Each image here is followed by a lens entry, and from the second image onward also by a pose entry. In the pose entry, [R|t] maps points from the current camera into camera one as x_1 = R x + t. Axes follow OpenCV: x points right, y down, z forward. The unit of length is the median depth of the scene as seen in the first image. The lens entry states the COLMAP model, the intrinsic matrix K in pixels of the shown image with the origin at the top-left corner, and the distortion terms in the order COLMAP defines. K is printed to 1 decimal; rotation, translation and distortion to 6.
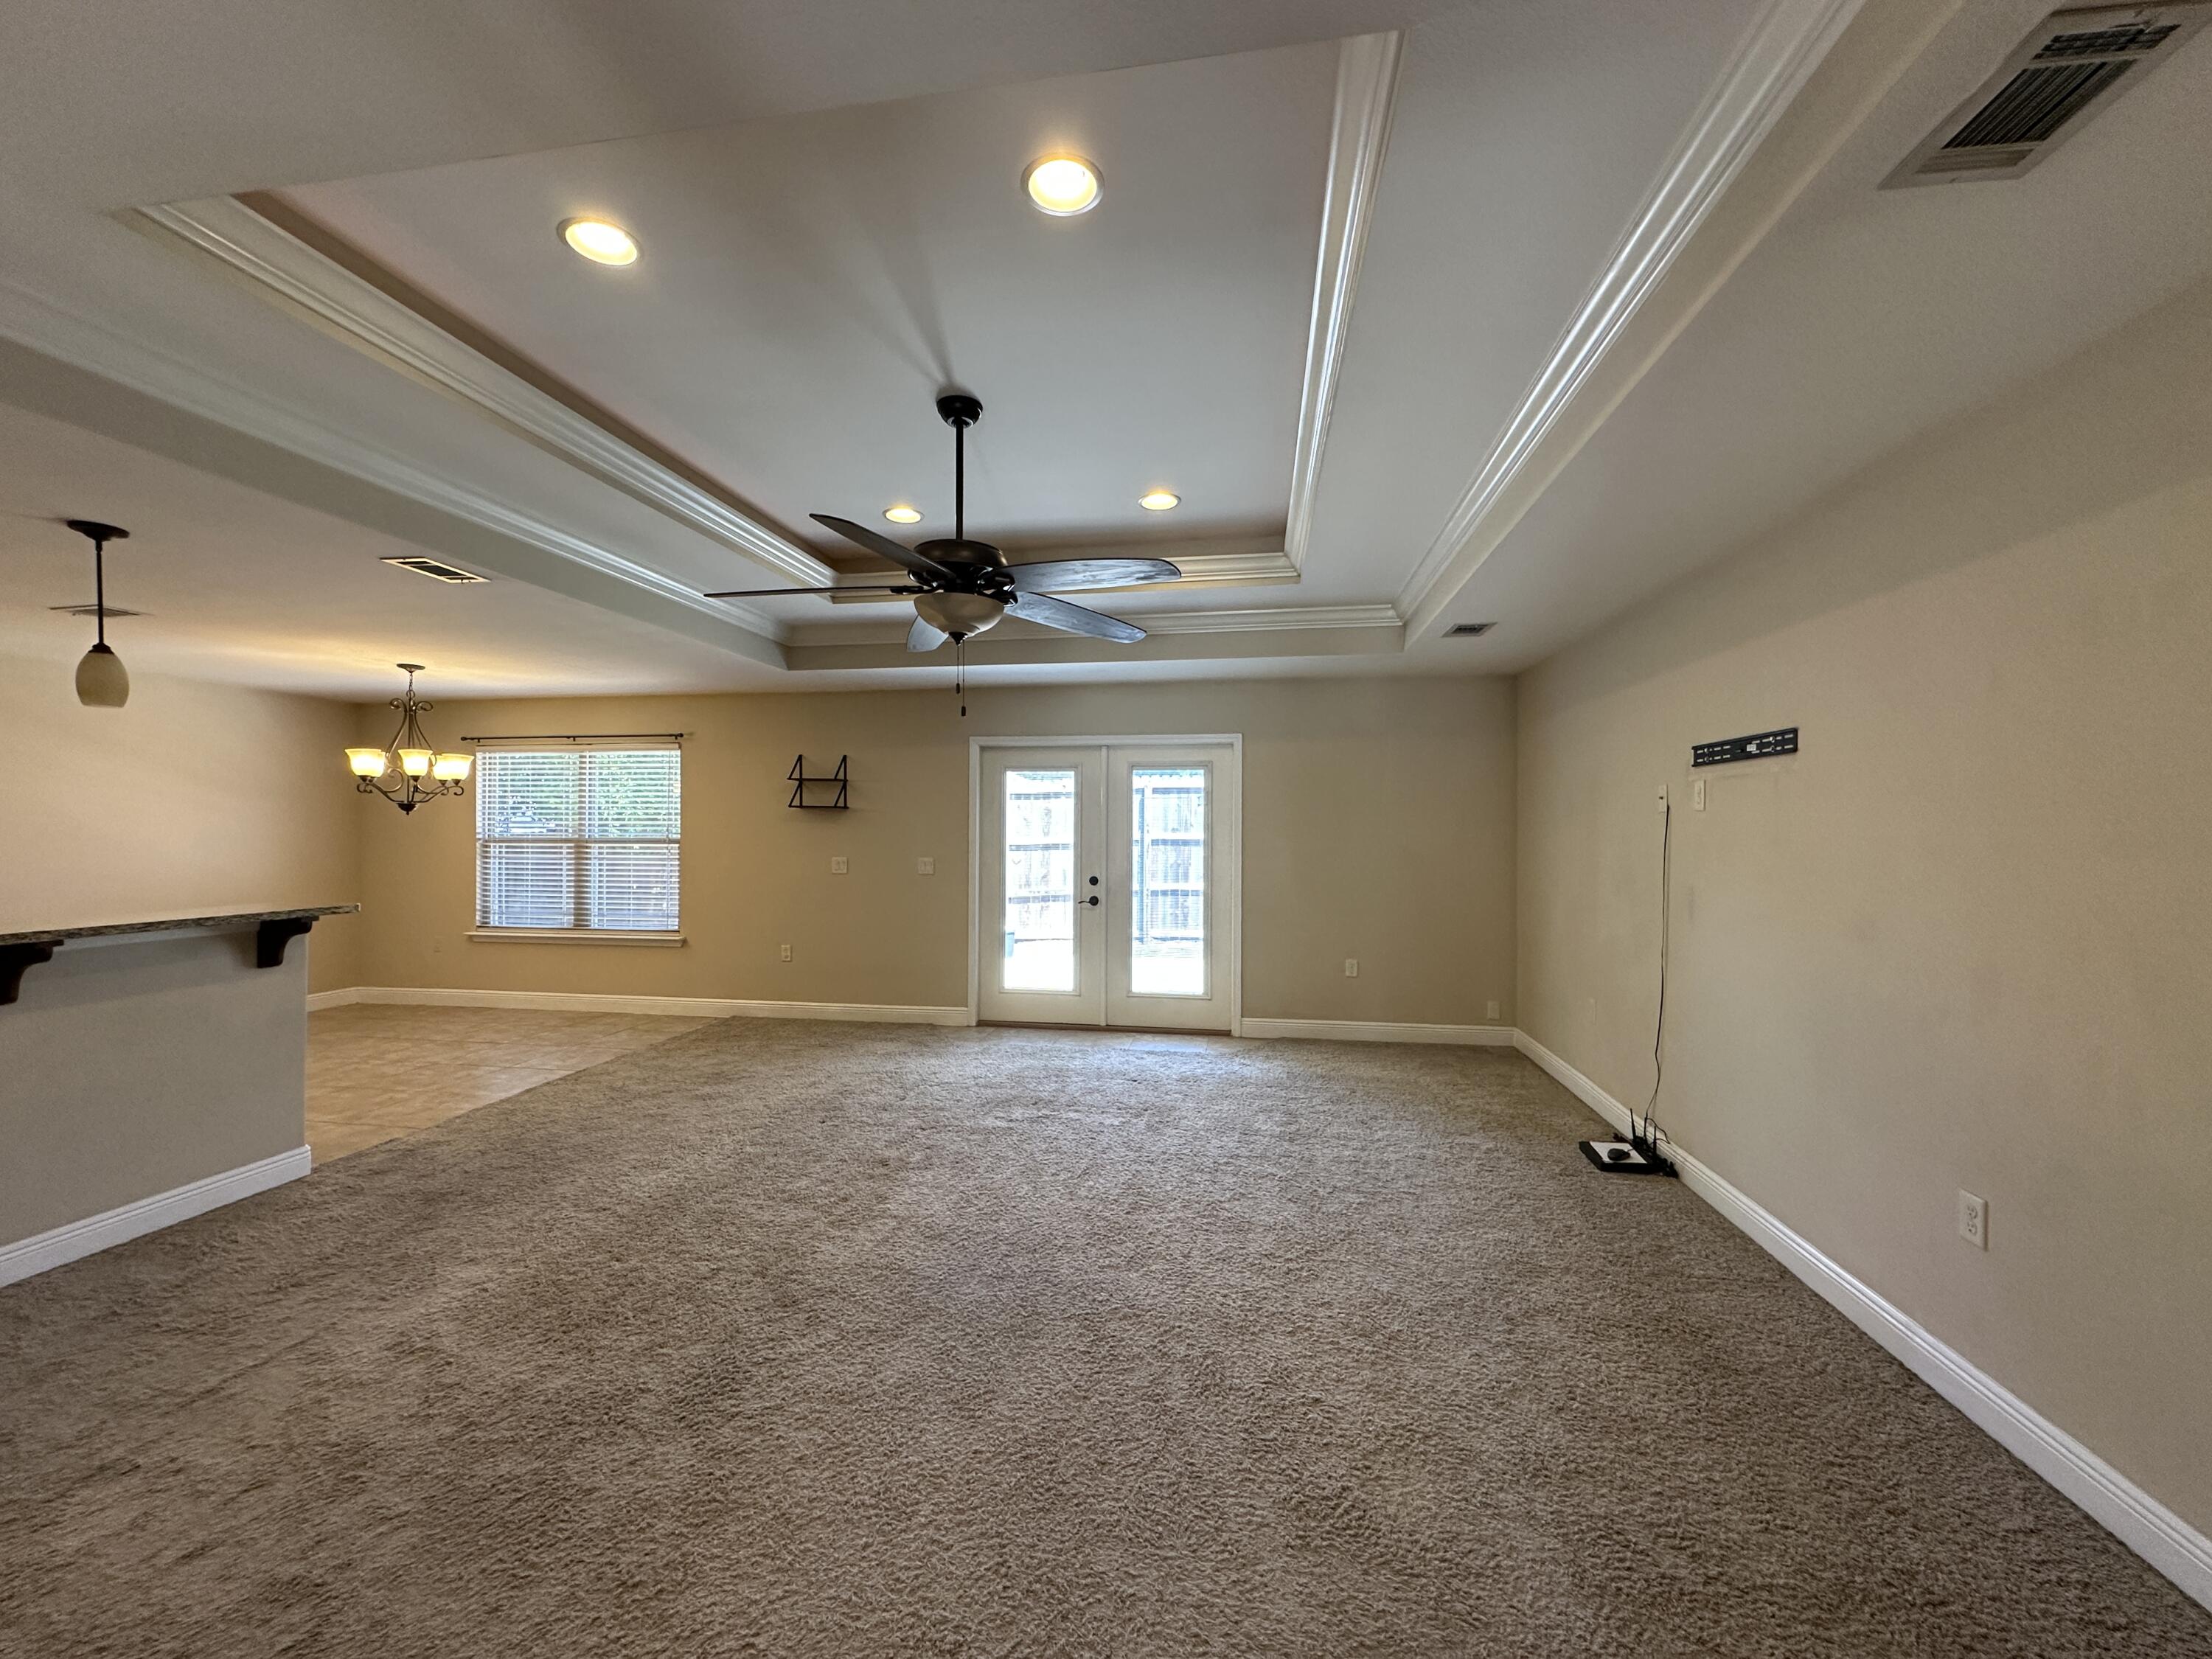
lens RADIAL K [[884.4, 0, 1106.4], [0, 884.4, 826.8], [0, 0, 1]] dist [-0.001435, 0.000604]
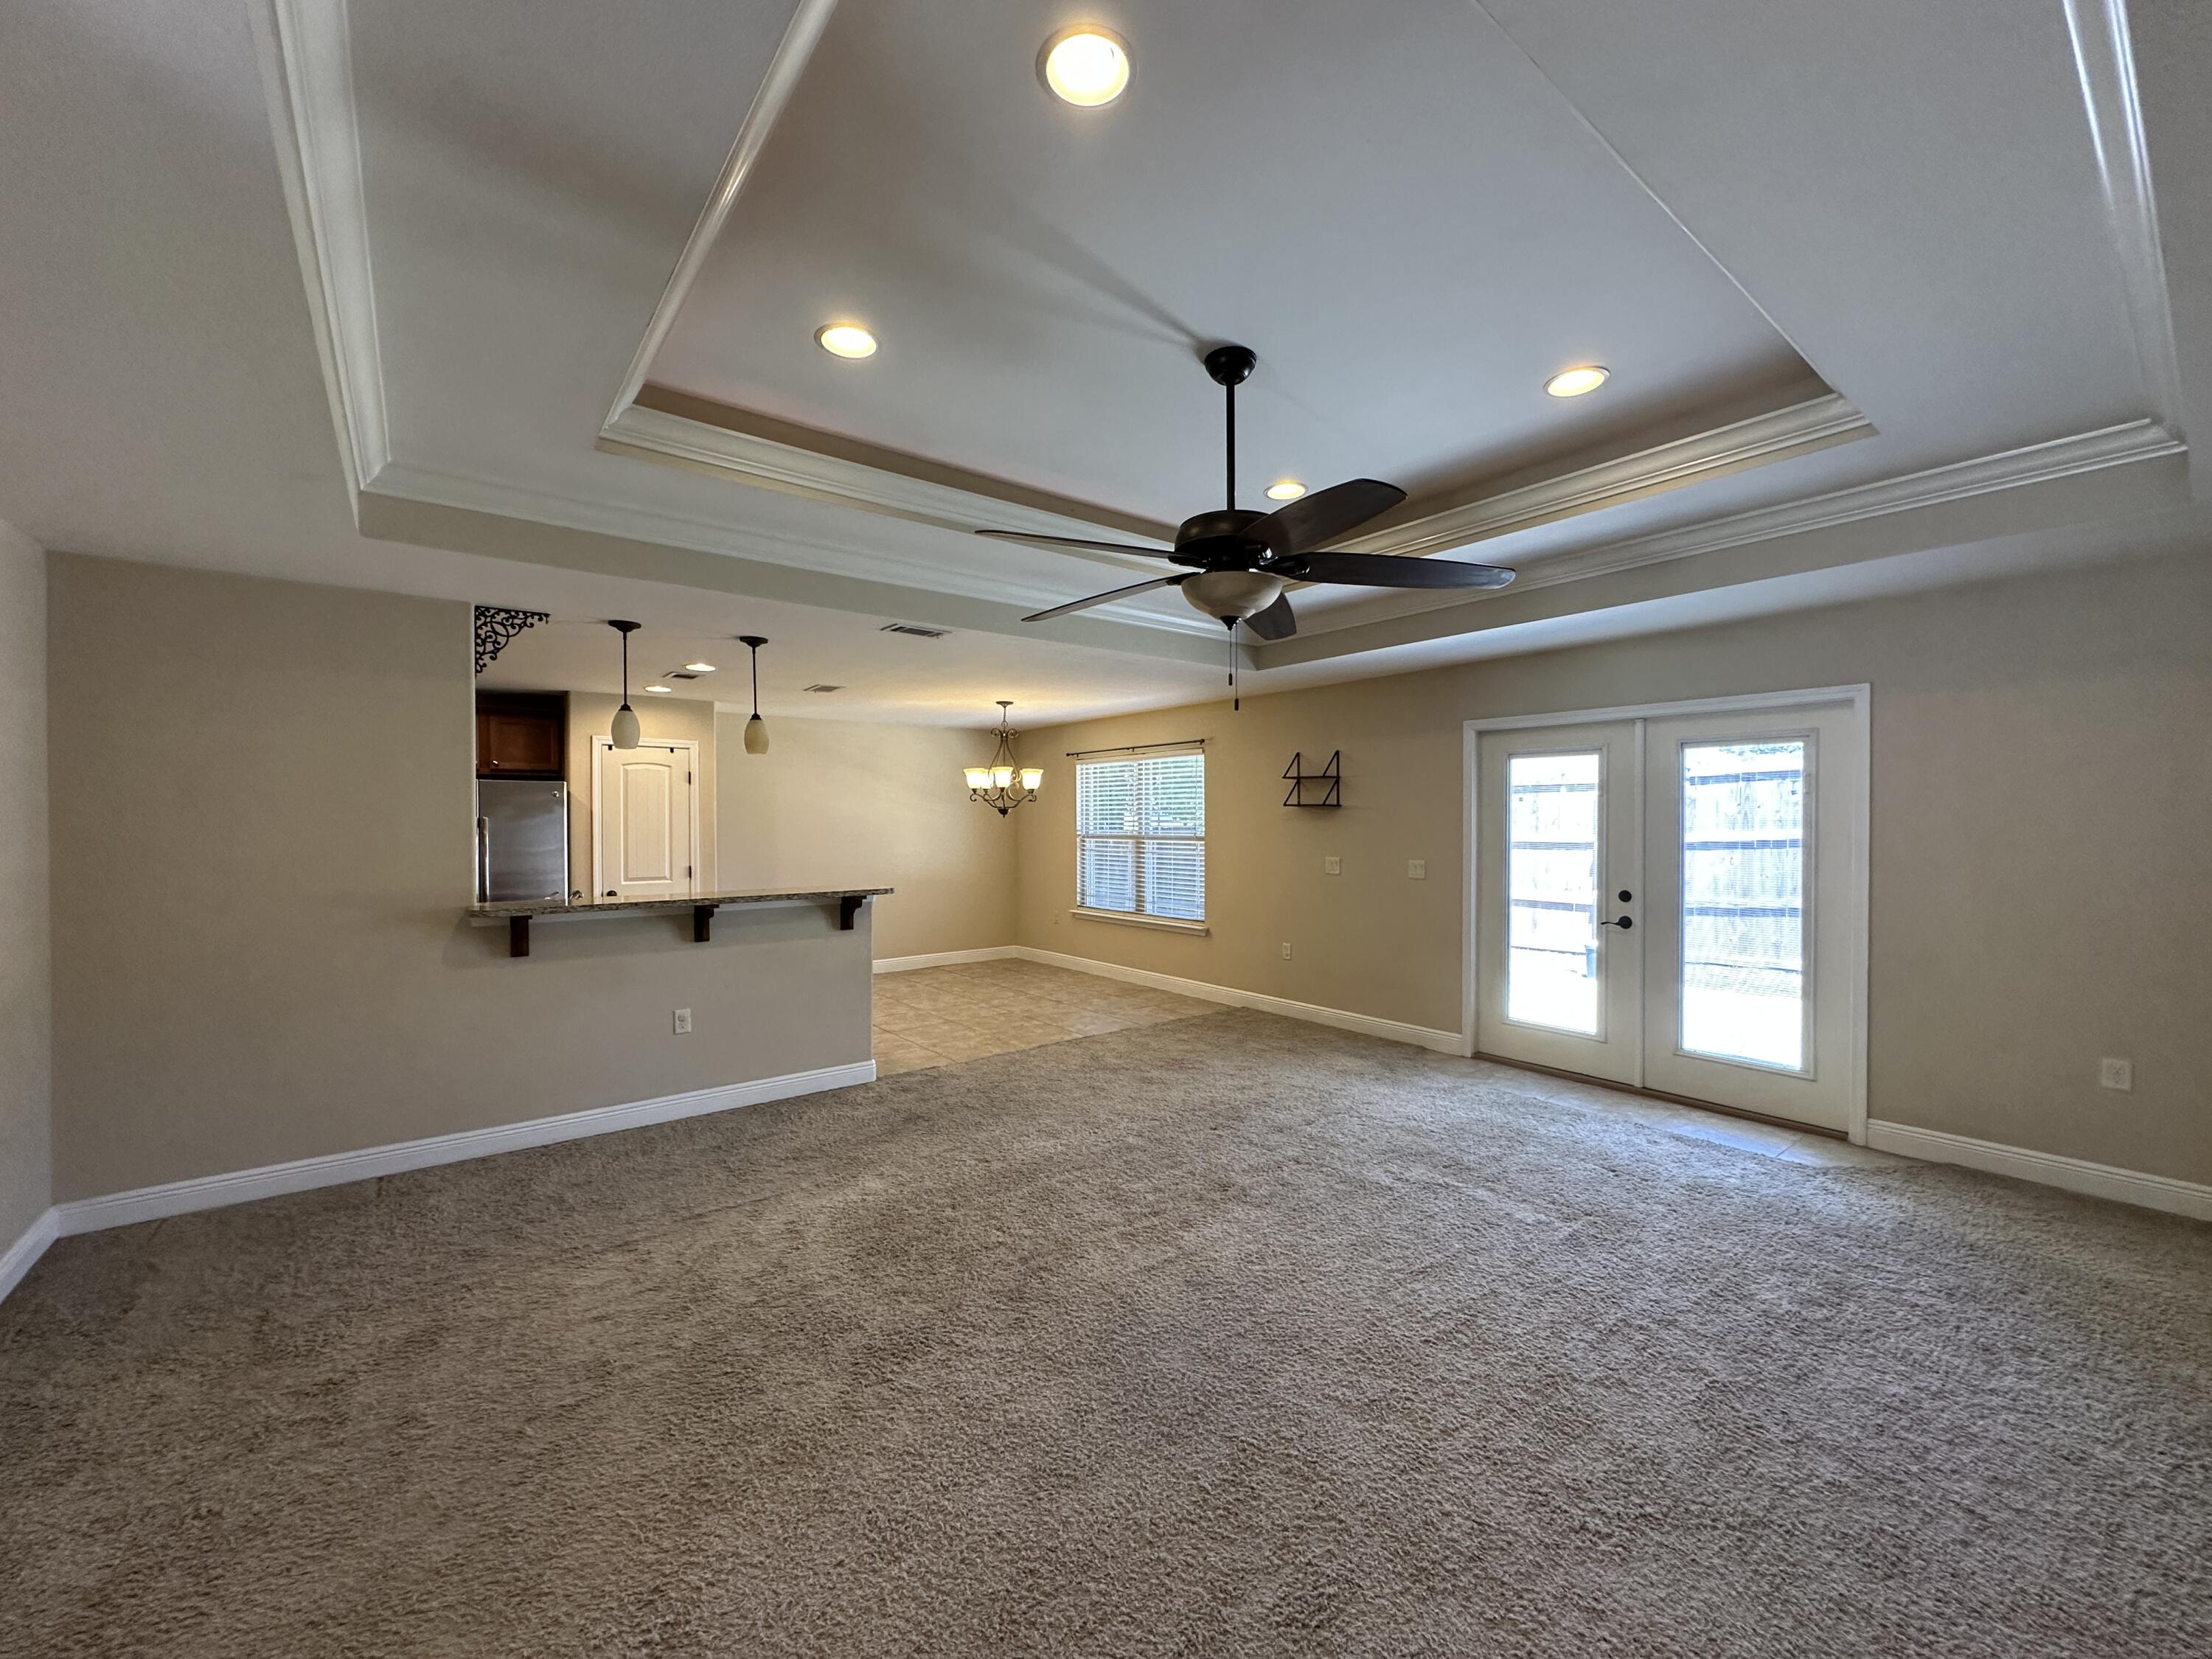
lens RADIAL K [[884.4, 0, 1103.9], [0, 884.4, 825.3], [0, 0, 1]] dist [-0.001435, 0.000604]
pose [[0.733772, -0.000961, -0.679395, 0.246769], [0.006999, 0.999957, 0.006145, -0.011433], [0.679360, -0.009264, 0.733747, 0.185815]]
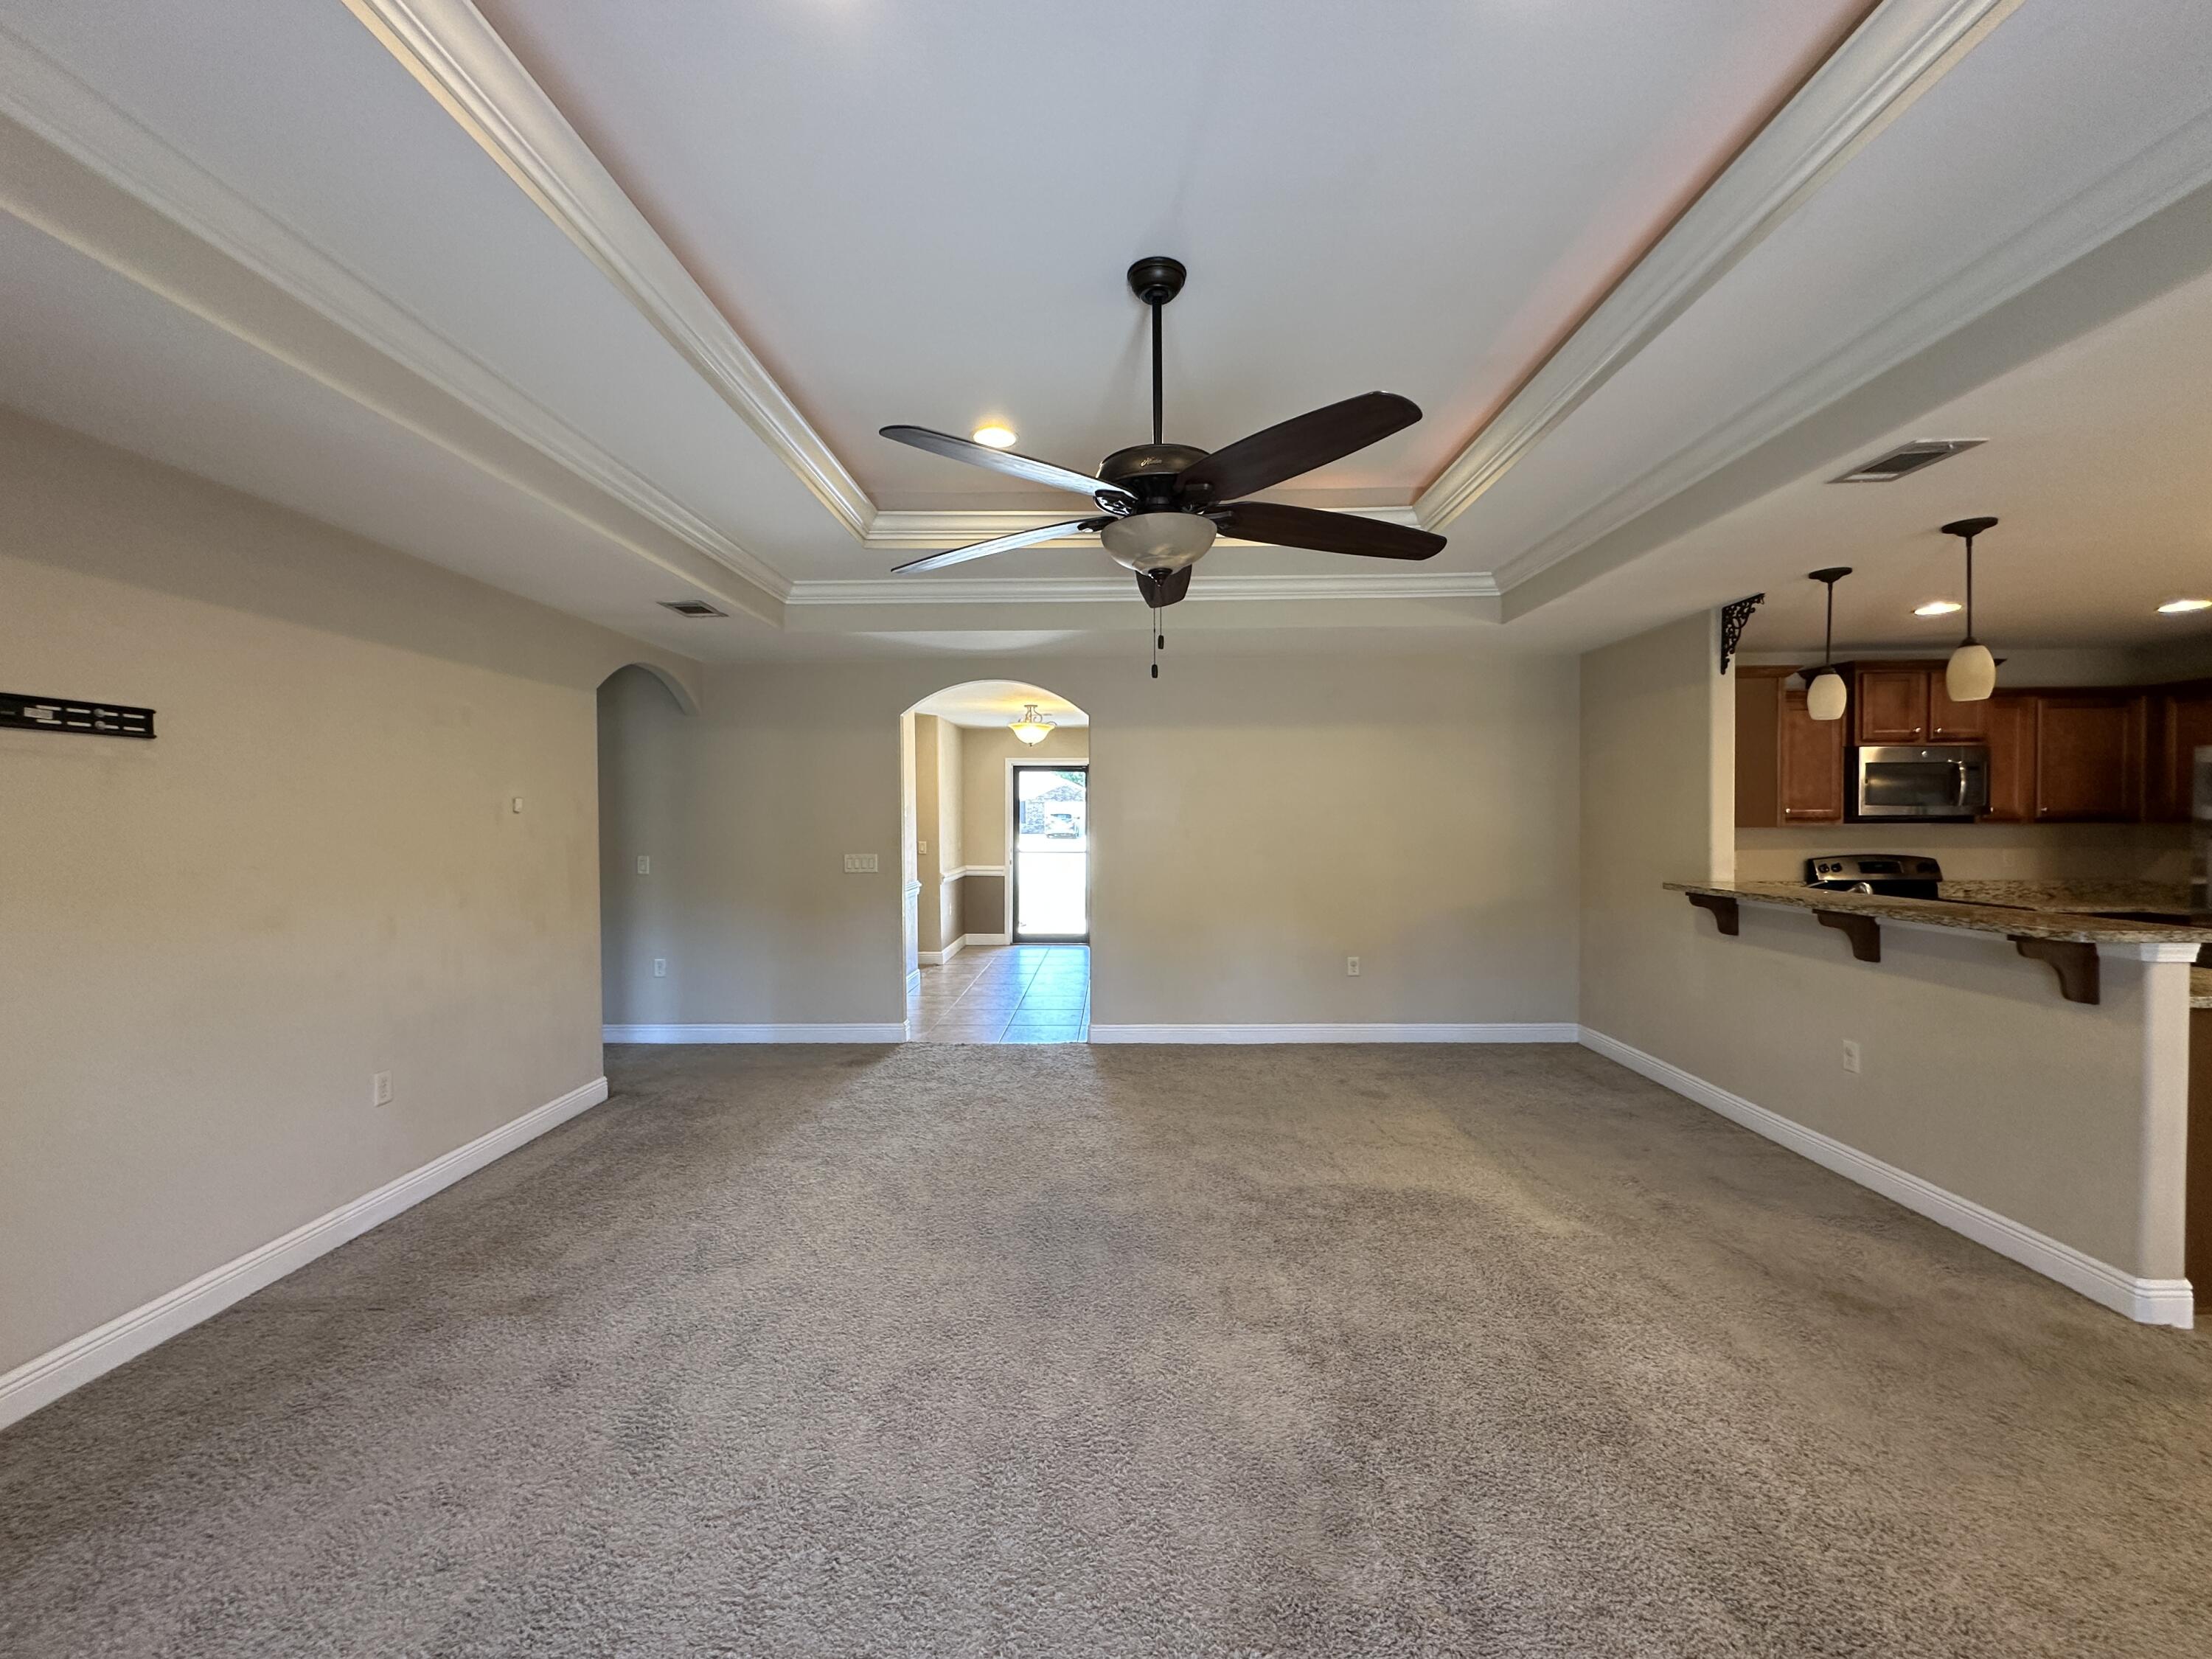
lens RADIAL K [[884.4, 0, 1110.9], [0, 884.4, 829.3], [0, 0, 1]] dist [-0.001435, 0.000604]
pose [[-0.989007, 0.005400, -0.147773, -0.007254], [0.003883, 0.999937, 0.010549, -0.001117], [0.147820, 0.009859, -0.988965, 1.258322]]
